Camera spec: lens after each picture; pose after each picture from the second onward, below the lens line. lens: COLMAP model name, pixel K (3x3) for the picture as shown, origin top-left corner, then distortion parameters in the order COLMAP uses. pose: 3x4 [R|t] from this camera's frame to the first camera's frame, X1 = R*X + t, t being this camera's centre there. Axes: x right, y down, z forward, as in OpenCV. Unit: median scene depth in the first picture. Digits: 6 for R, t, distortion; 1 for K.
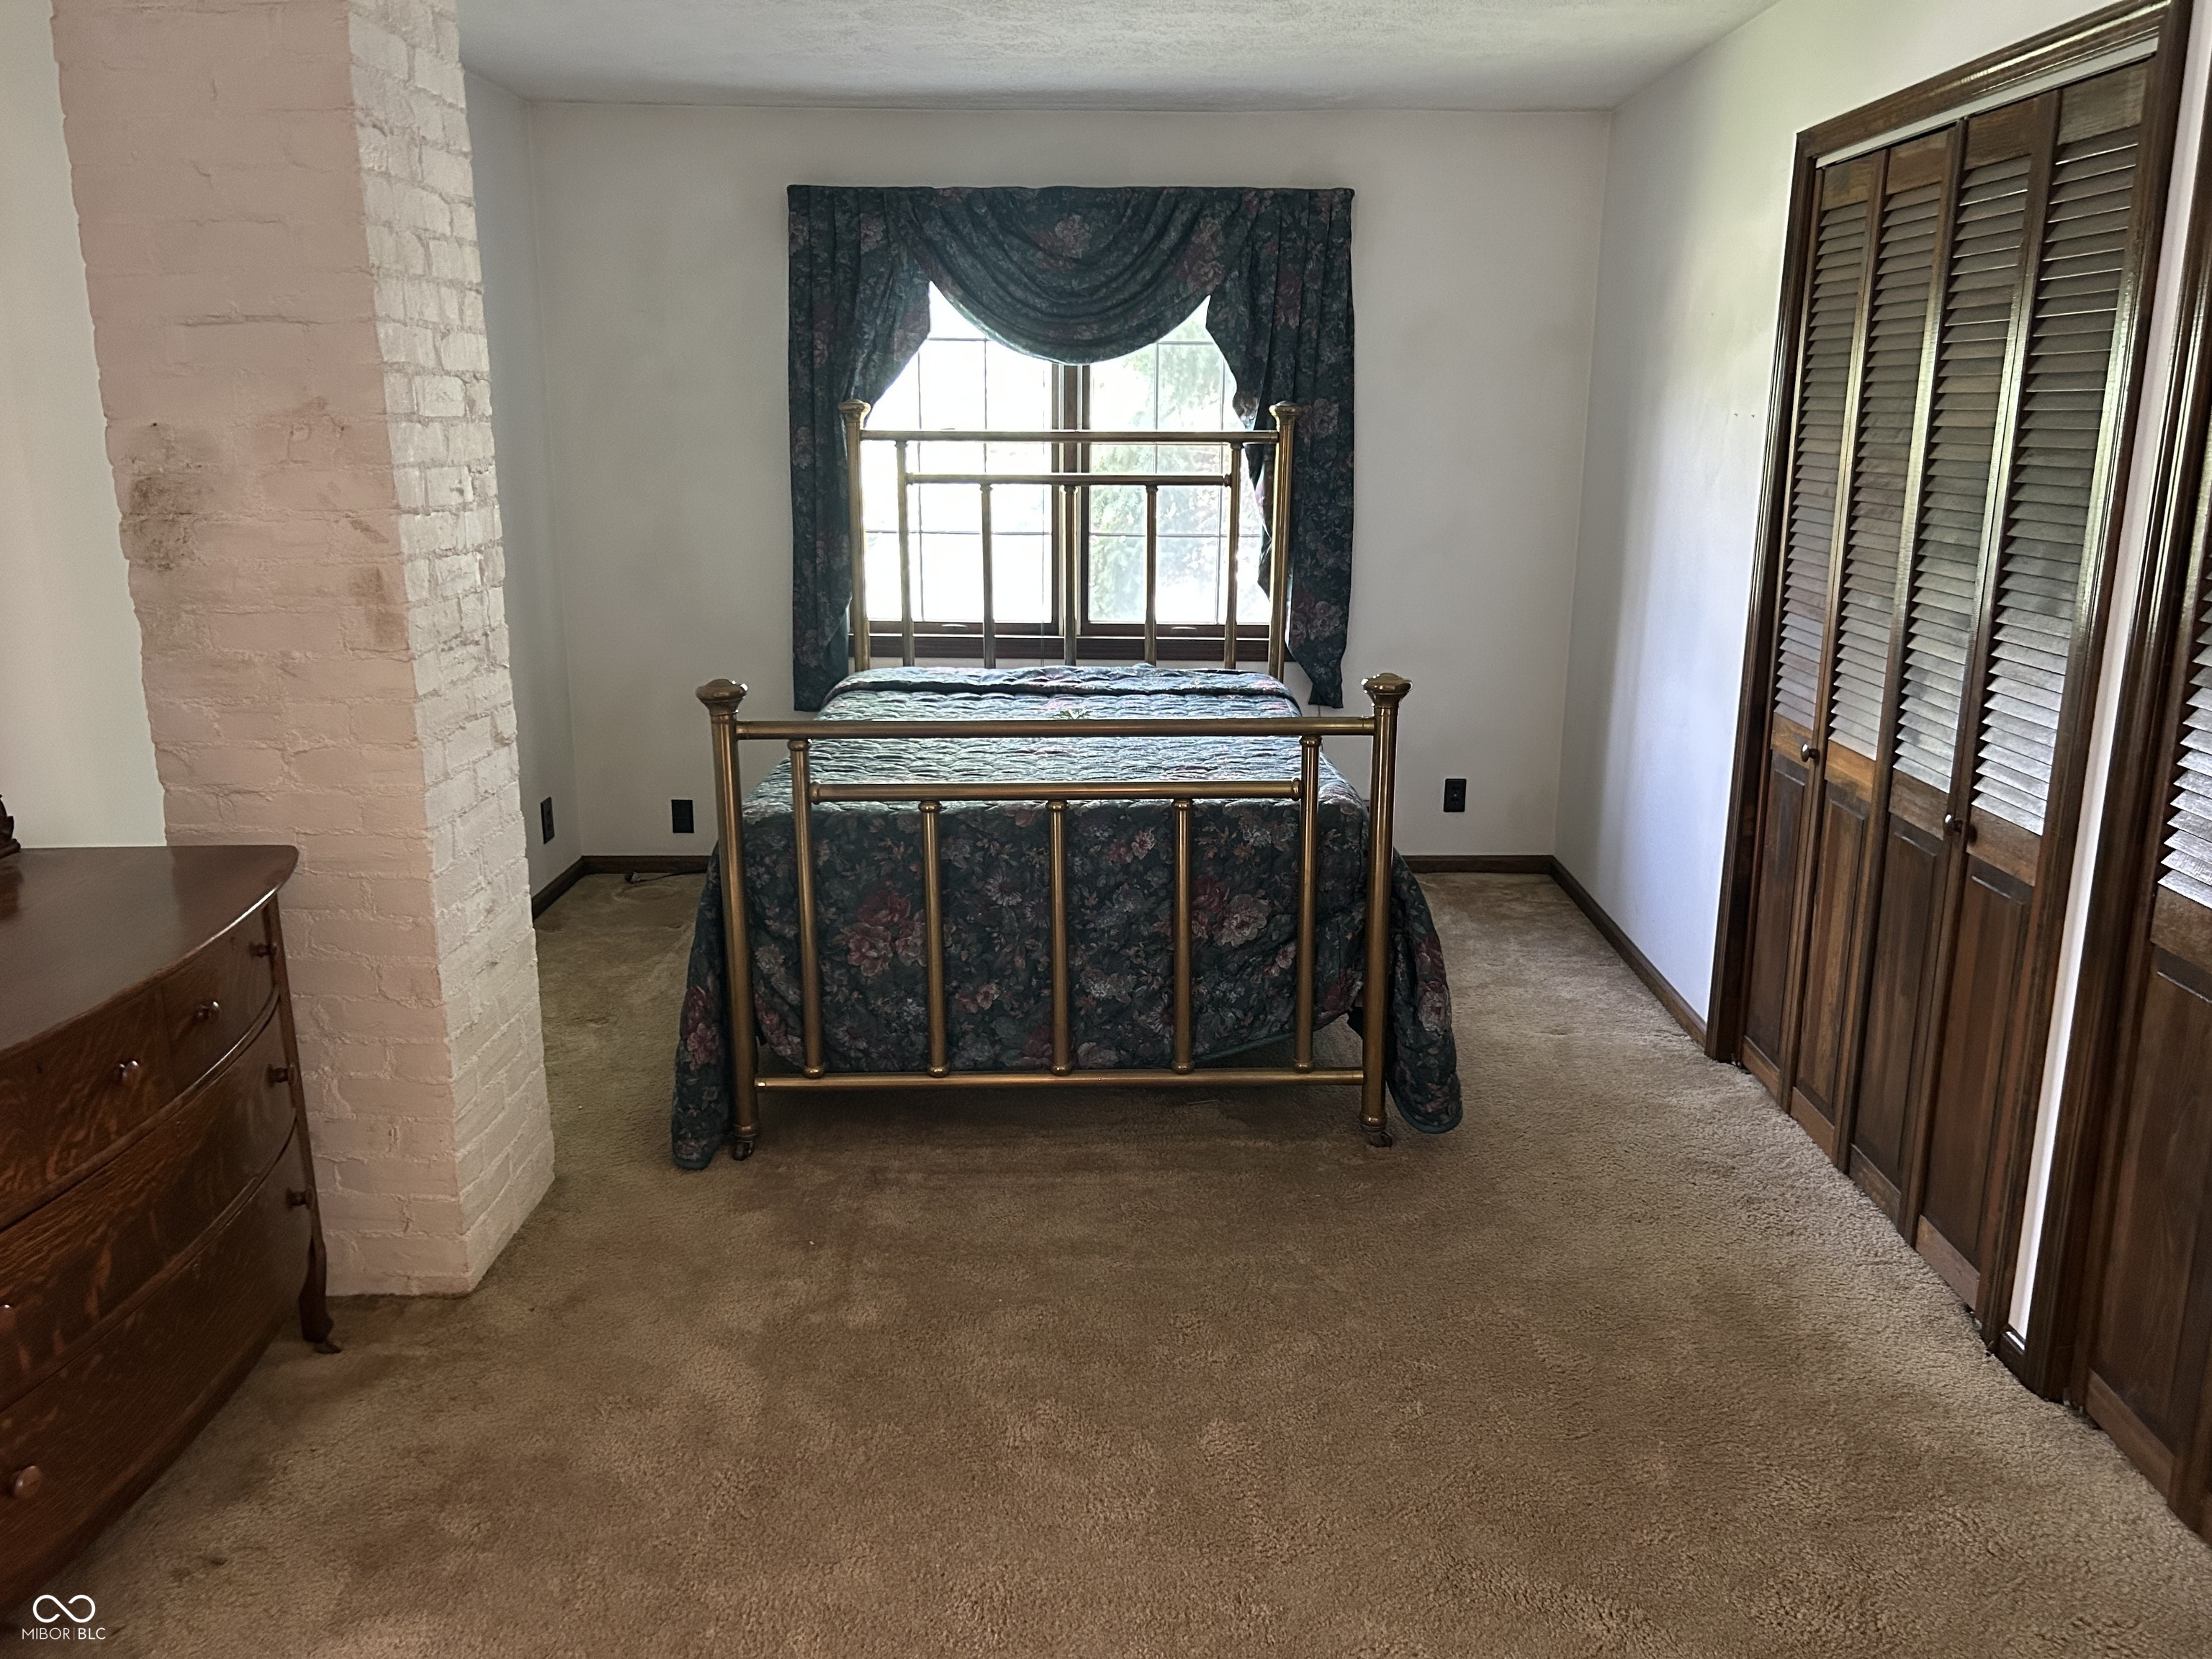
lens RADIAL K [[1678.7, 0, 1106.0], [0, 1678.7, 829.5], [0, 0, 1]] dist [0.035295, 0.000445]
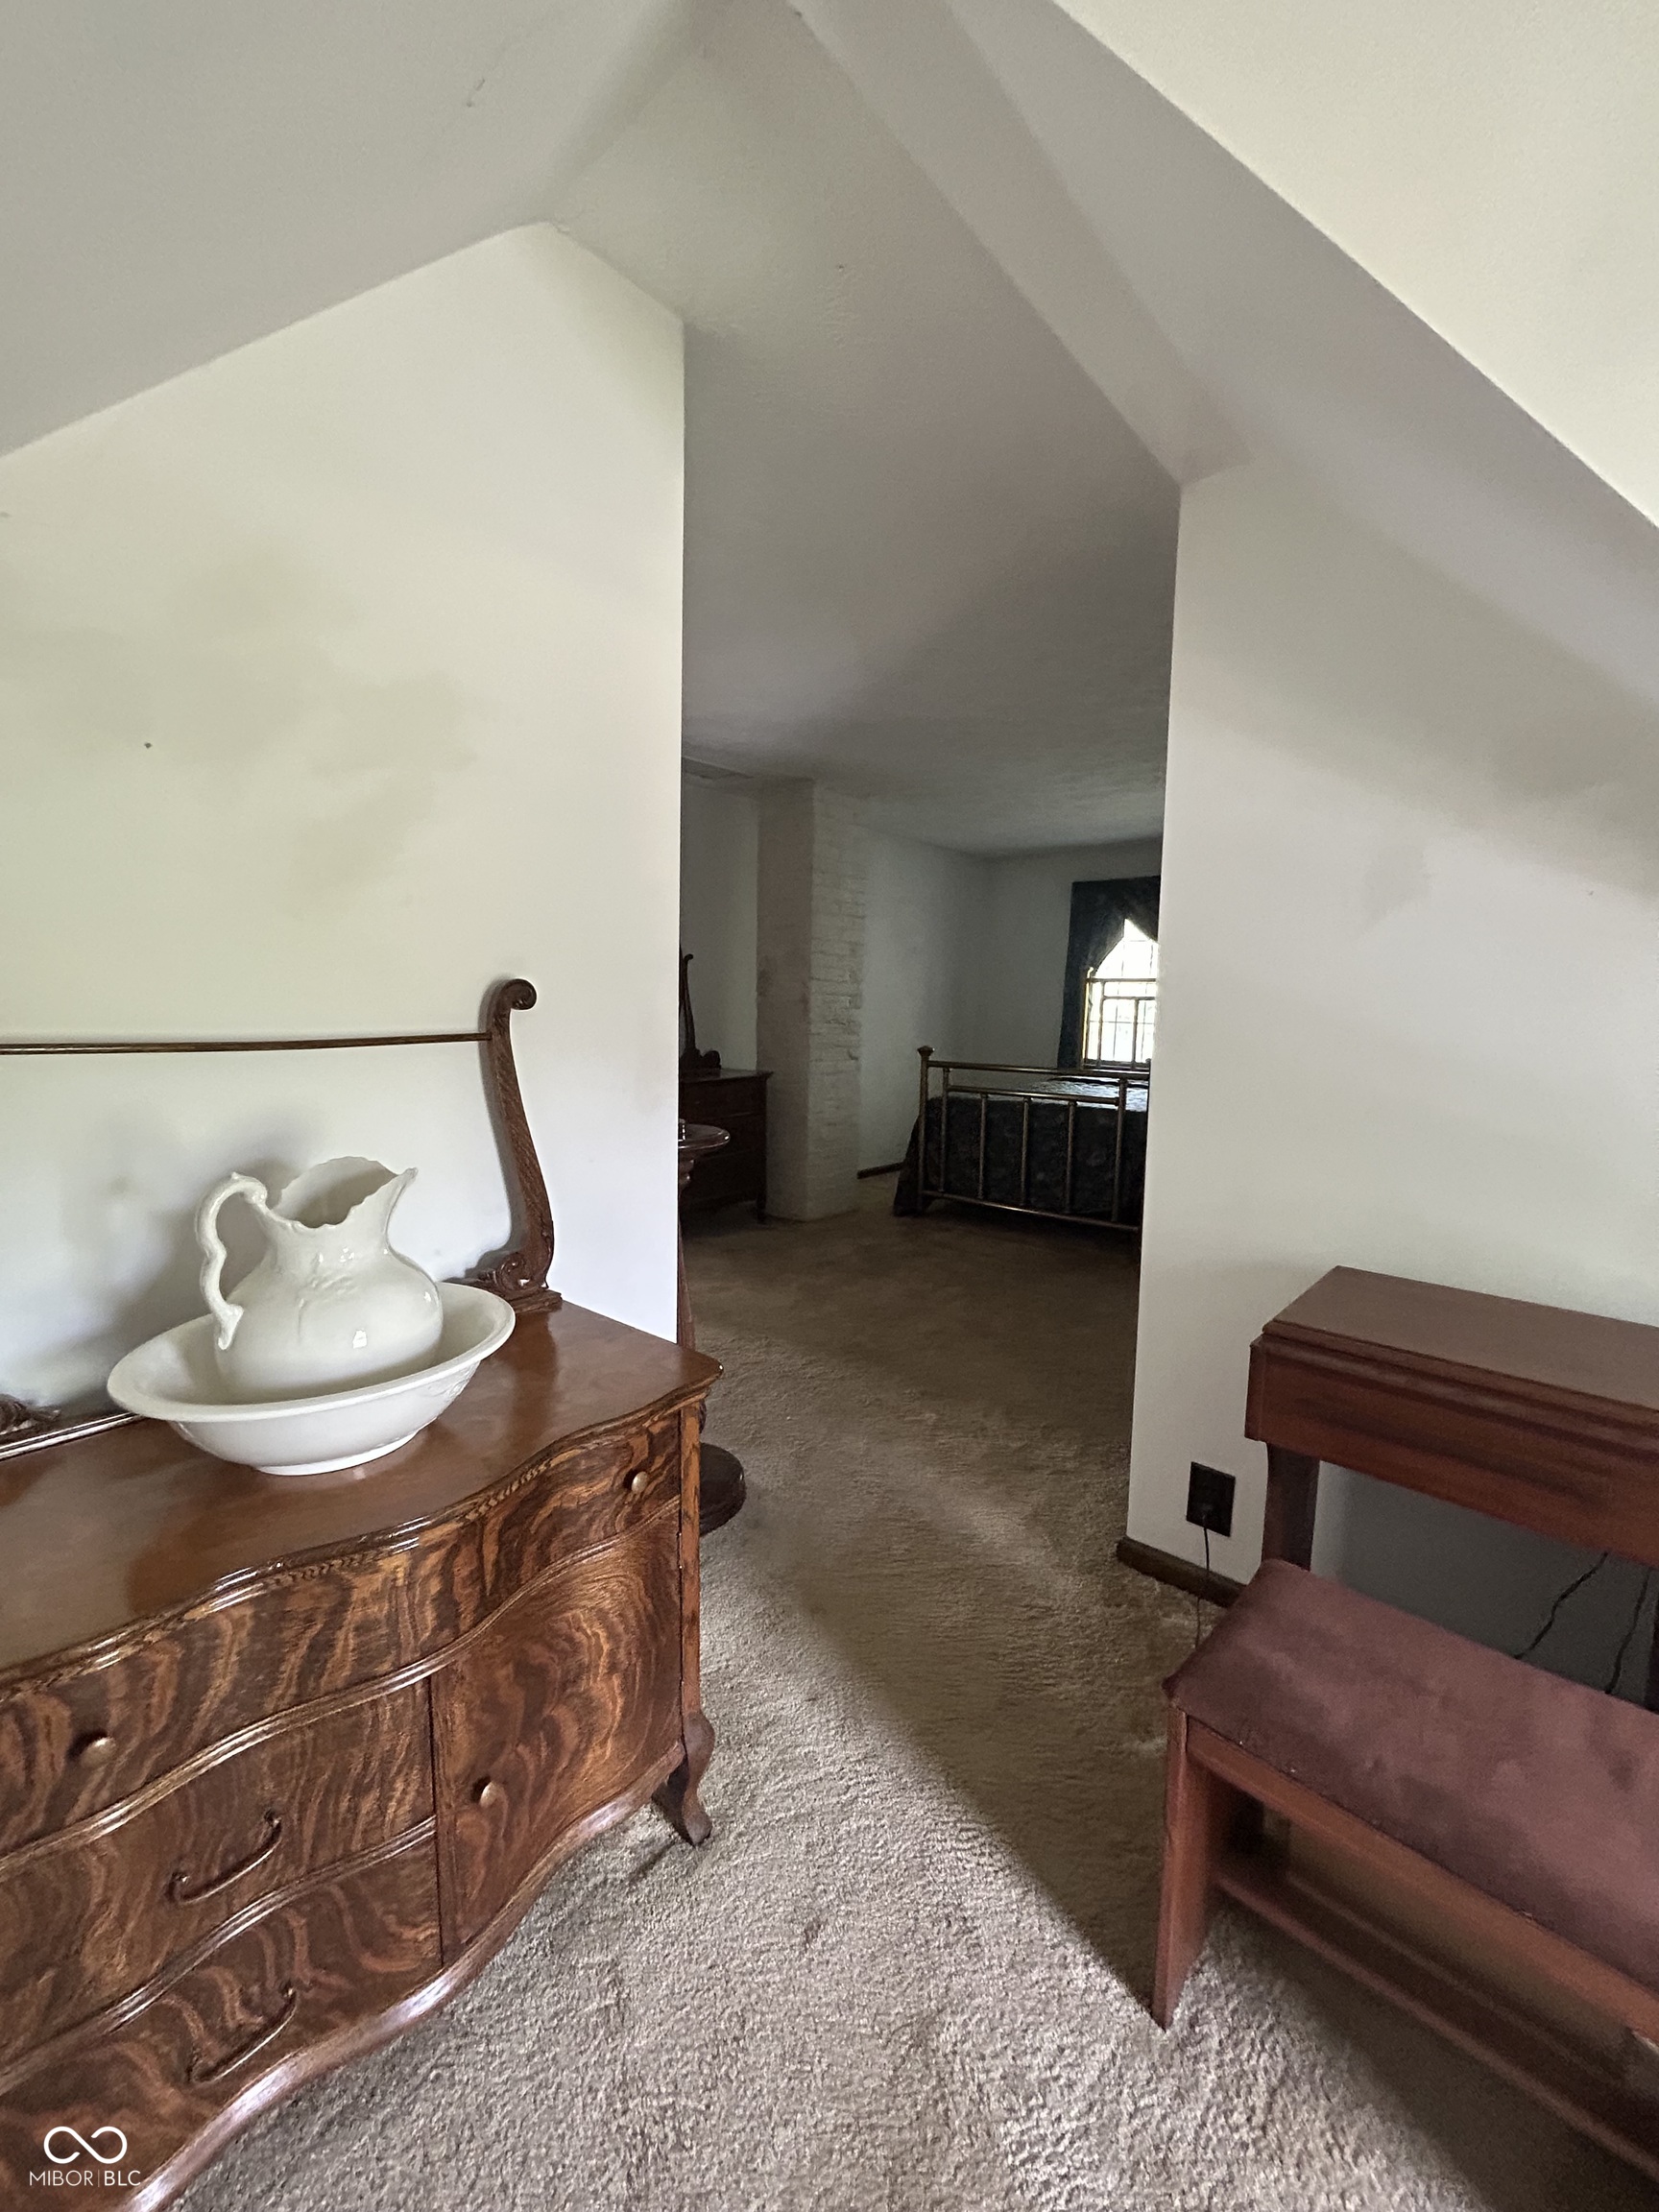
lens RADIAL K [[888.2, 0, 829.5], [0, 888.2, 1106.0], [0, 0, 1]] dist [-0.000184, -0.000005]
pose [[0.767669, 0.099606, -0.633059, 0.603389], [-0.180495, 0.981462, -0.064449, 0.137027], [0.614904, 0.163739, 0.771416, -0.258319]]
